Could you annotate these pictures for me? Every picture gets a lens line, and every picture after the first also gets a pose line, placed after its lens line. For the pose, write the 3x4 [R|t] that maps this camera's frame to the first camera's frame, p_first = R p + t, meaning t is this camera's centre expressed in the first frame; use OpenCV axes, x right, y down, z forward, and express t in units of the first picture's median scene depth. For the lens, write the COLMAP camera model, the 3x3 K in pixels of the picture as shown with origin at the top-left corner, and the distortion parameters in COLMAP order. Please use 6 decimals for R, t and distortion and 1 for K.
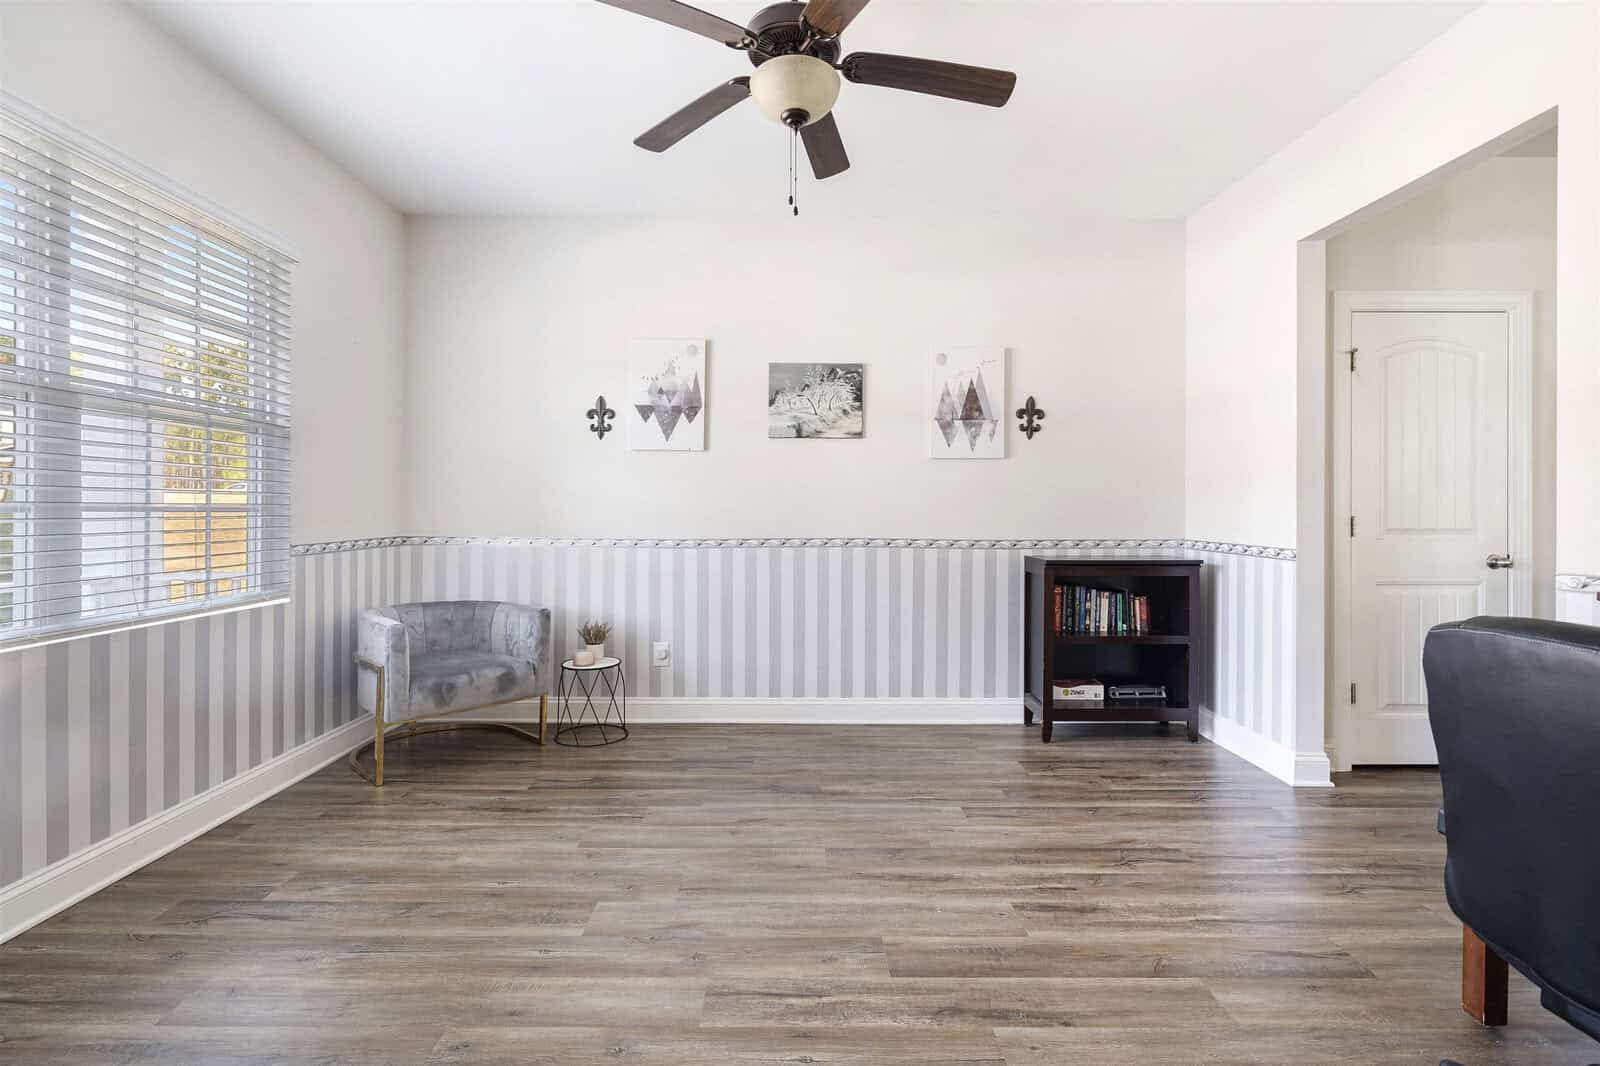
lens RADIAL K [[736.9, 0, 793.6], [0, 736.9, 513.4], [0, 0, 1]] dist [-0.003274, 0.000457]
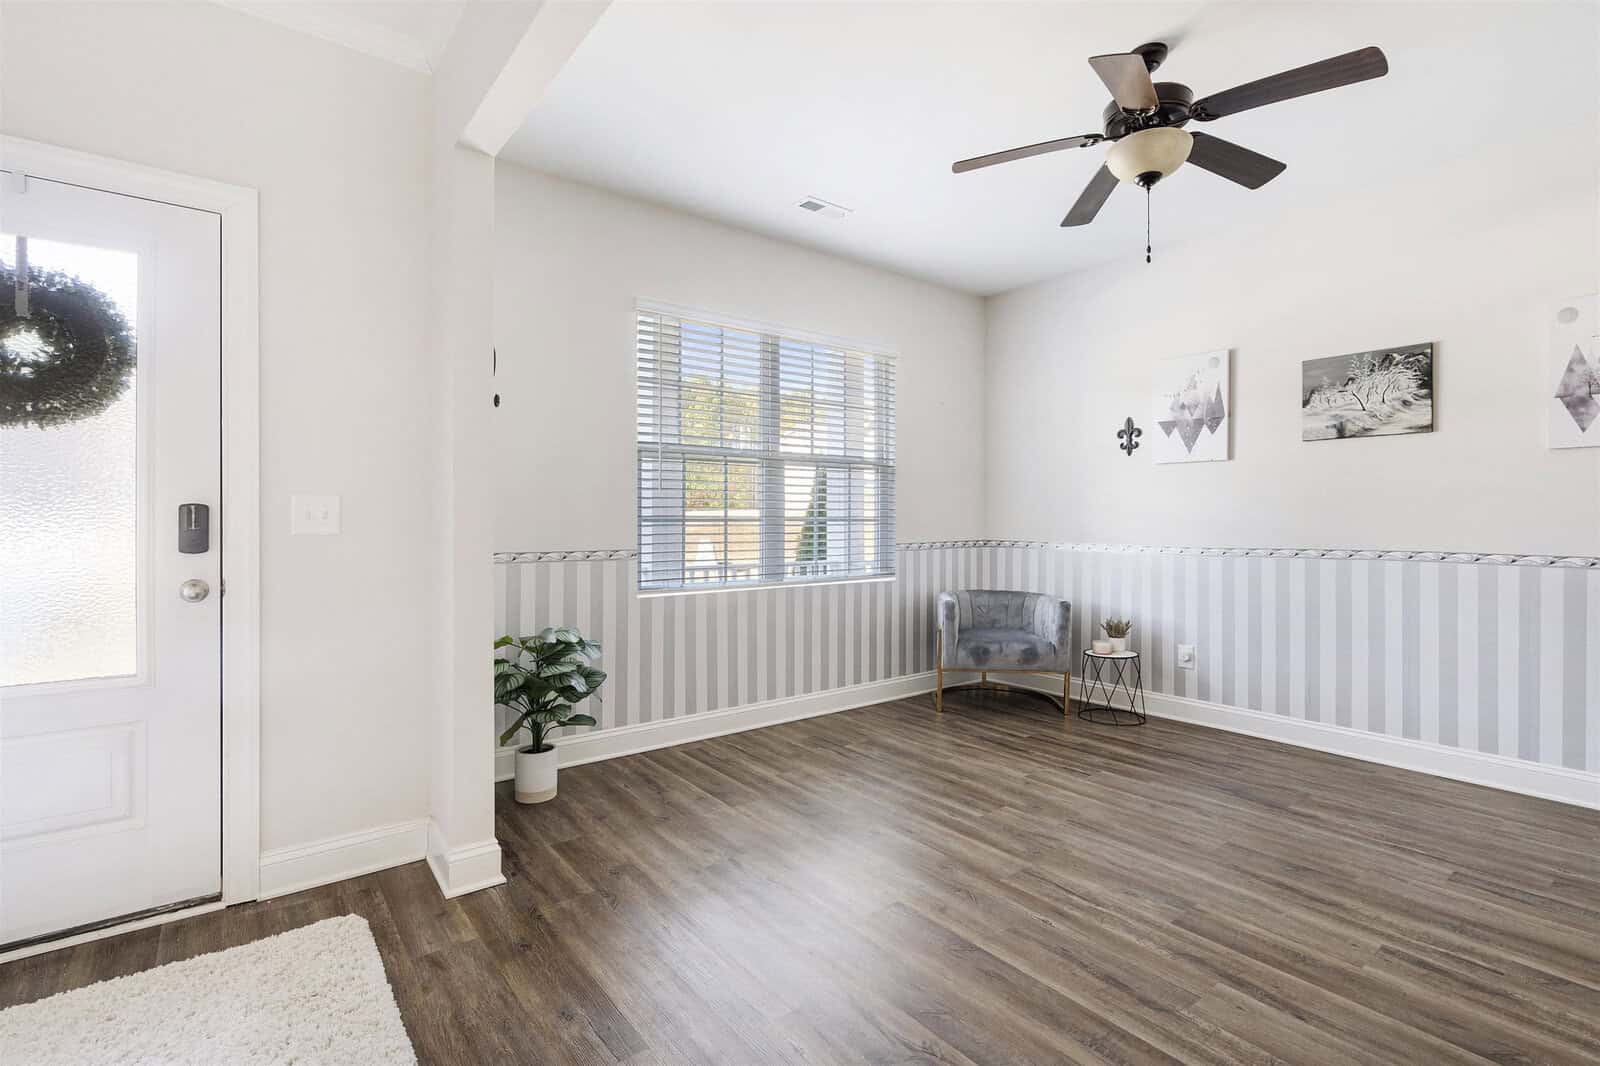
lens RADIAL K [[736.9, 0, 793.6], [0, 736.9, 513.4], [0, 0, 1]] dist [-0.003274, 0.000457]
pose [[0.605123, -0.011979, -0.796042, 0.394839], [0.000606, 0.999893, -0.014587, 0.002818], [0.796132, 0.008344, 0.605066, -0.097223]]
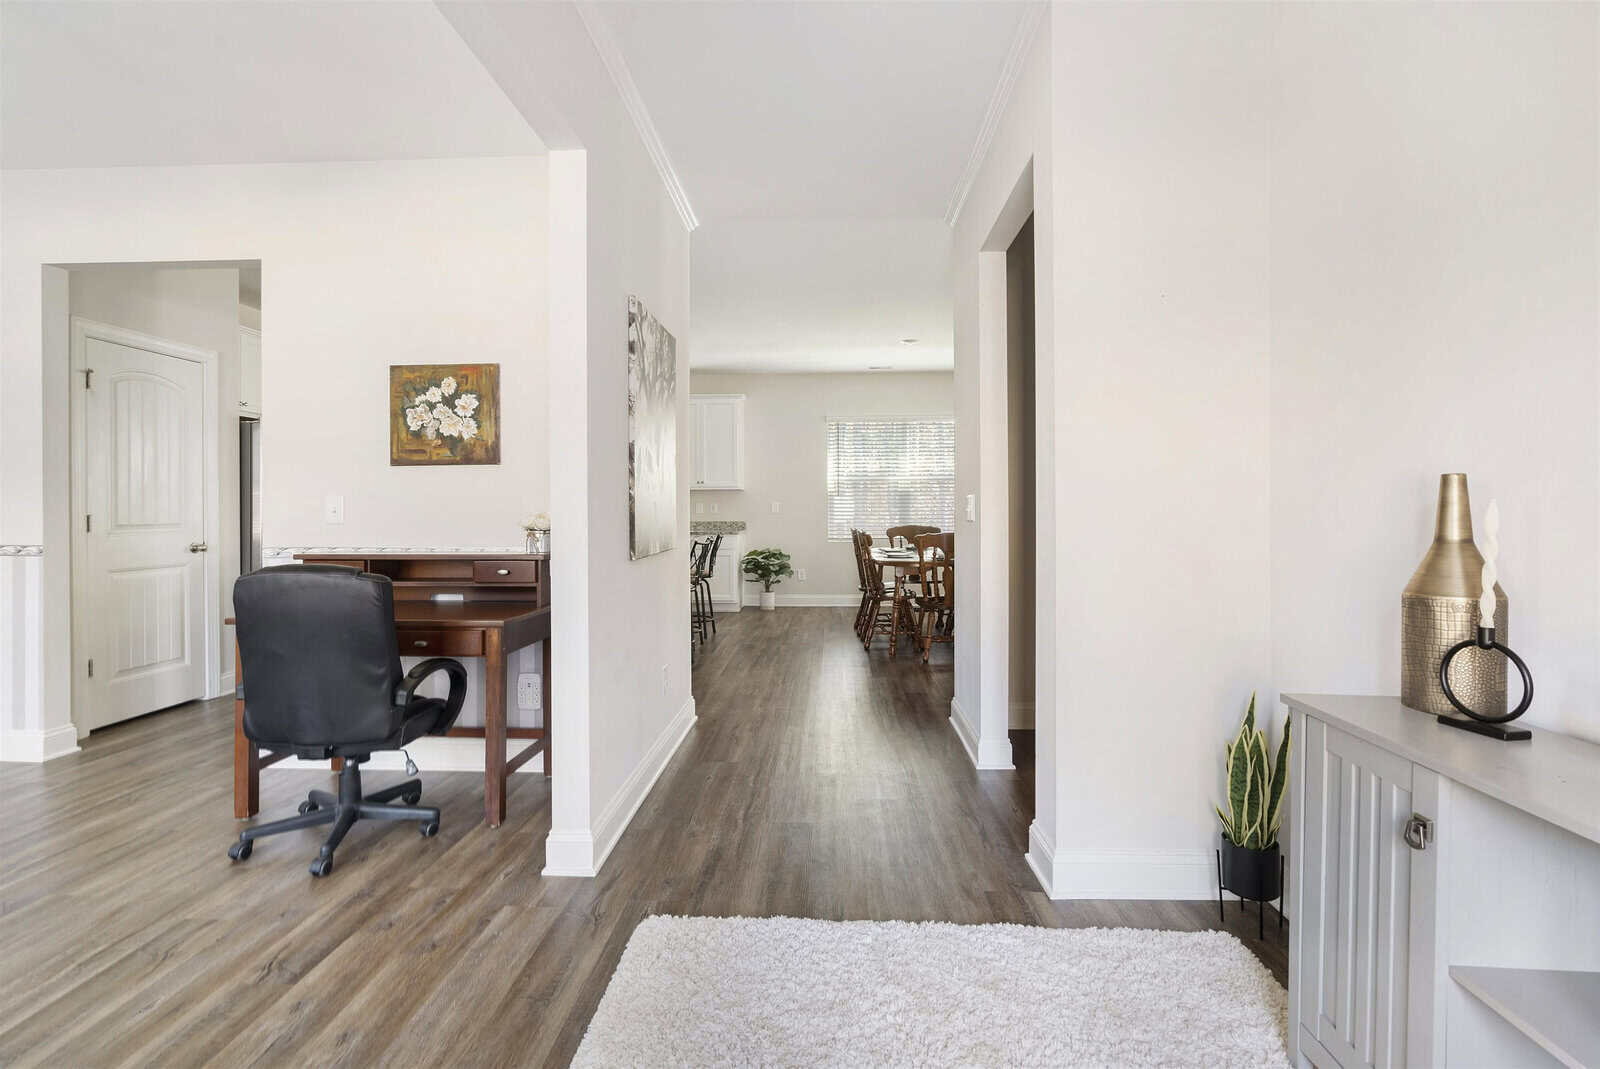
lens RADIAL K [[736.9, 0, 793.6], [0, 736.9, 514.9], [0, 0, 1]] dist [-0.003274, 0.000457]
pose [[0.055468, -0.008871, 0.998421, -0.329862], [0.004924, 0.999951, 0.008611, 0.000196], [-0.998448, 0.004438, 0.055509, -0.167124]]
